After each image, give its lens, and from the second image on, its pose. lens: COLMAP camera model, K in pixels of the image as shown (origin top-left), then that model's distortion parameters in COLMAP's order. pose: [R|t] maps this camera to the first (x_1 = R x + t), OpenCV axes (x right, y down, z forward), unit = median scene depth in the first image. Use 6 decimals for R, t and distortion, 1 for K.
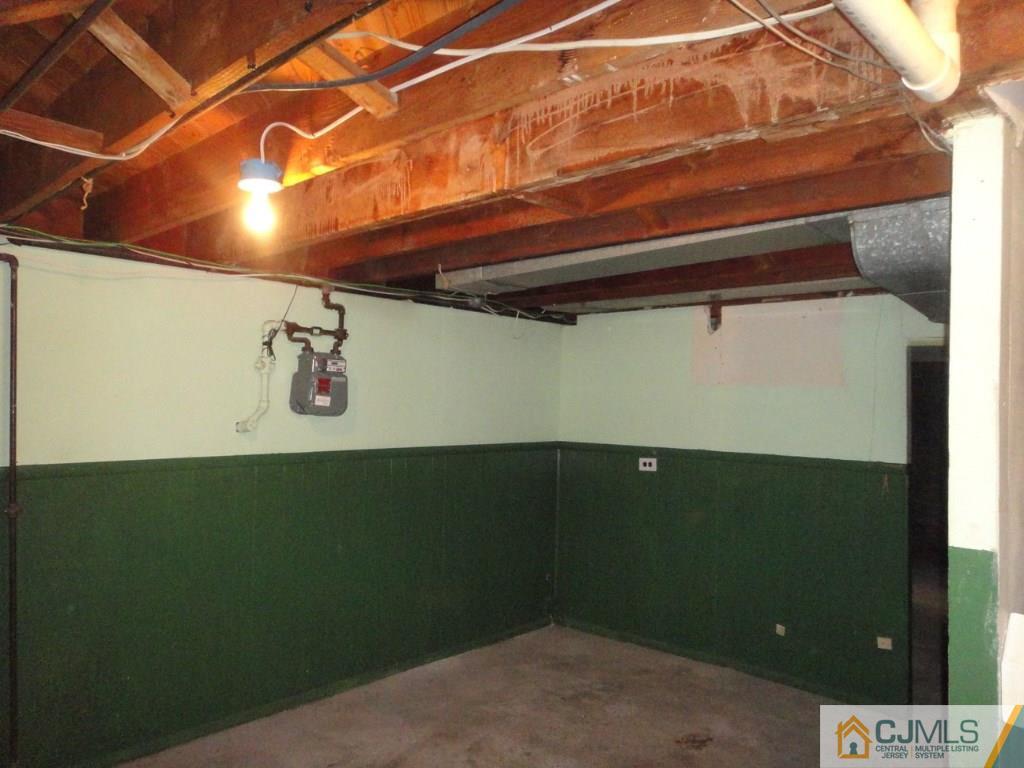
lens RADIAL K [[733.1, 0, 512.2], [0, 733.1, 388.2], [0, 0, 1]] dist [0.004897, 0.000693]
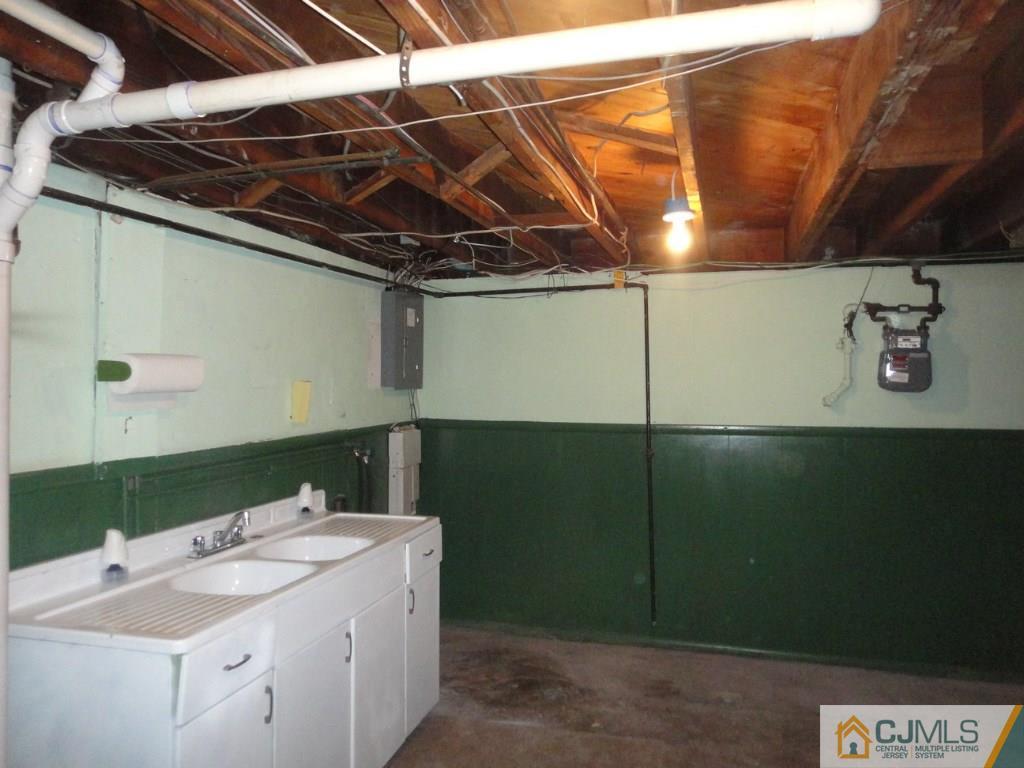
lens RADIAL K [[733.1, 0, 509.9], [0, 733.1, 382.4], [0, 0, 1]] dist [0.004897, 0.000693]
pose [[0.451900, -0.011402, -0.891996, 0.399640], [0.021221, 0.999773, -0.002029, 0.014539], [0.891816, -0.018012, 0.452040, 0.059370]]
